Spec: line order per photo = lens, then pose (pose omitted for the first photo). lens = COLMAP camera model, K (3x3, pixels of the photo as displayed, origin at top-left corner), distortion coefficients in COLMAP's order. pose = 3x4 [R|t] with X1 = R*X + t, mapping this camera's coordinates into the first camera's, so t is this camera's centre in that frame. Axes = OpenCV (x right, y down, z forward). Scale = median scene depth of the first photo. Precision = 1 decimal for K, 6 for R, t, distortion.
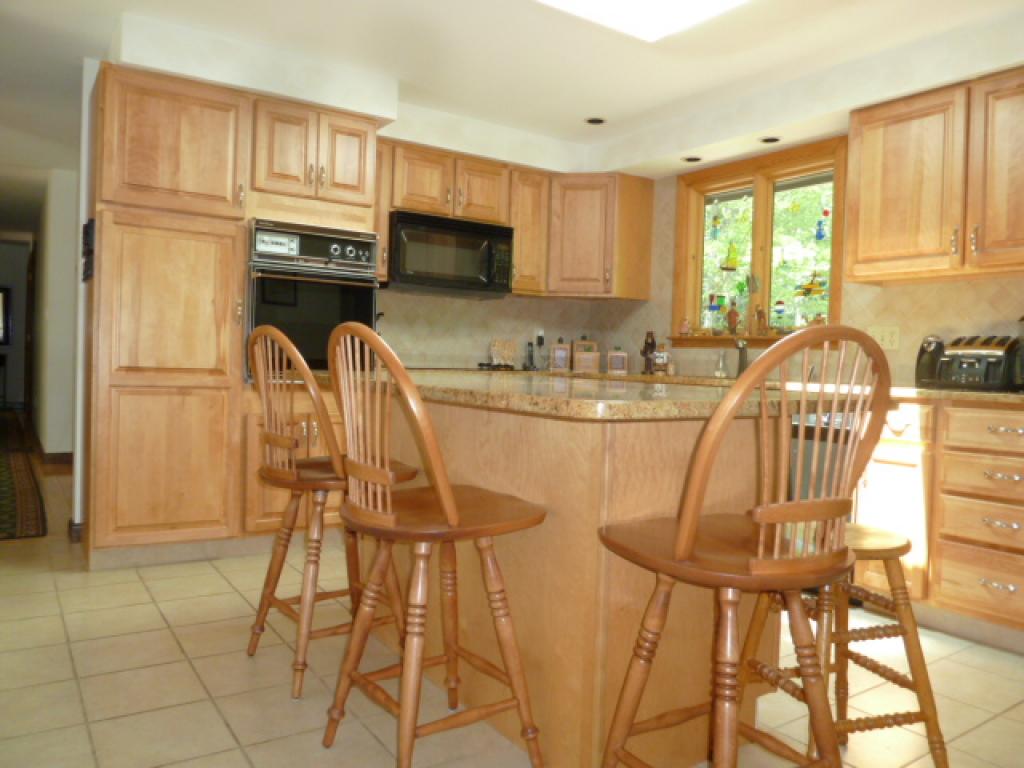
lens RADIAL K [[780.5, 0, 513.2], [0, 780.5, 378.8], [0, 0, 1]] dist [-0.002883, 0.000427]
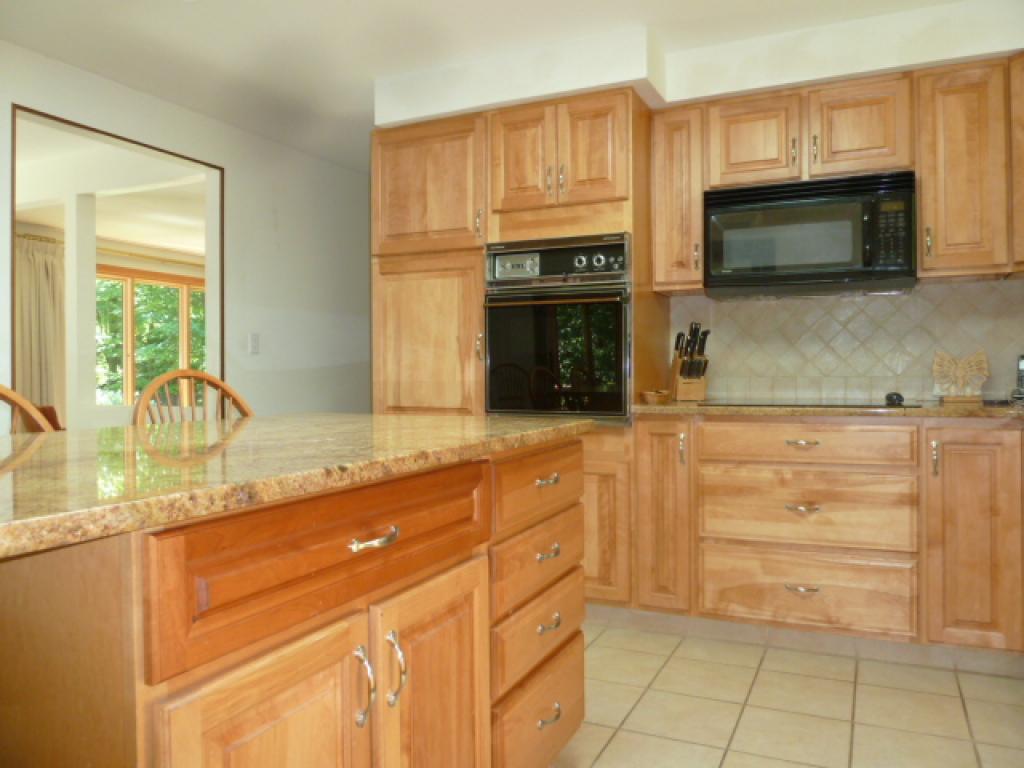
lens RADIAL K [[780.5, 0, 513.2], [0, 780.5, 378.8], [0, 0, 1]] dist [-0.002883, 0.000427]
pose [[0.525662, -0.033646, -0.850028, 0.438962], [0.005788, 0.999336, -0.035977, -0.012990], [0.850674, 0.013992, 0.525508, 0.518881]]
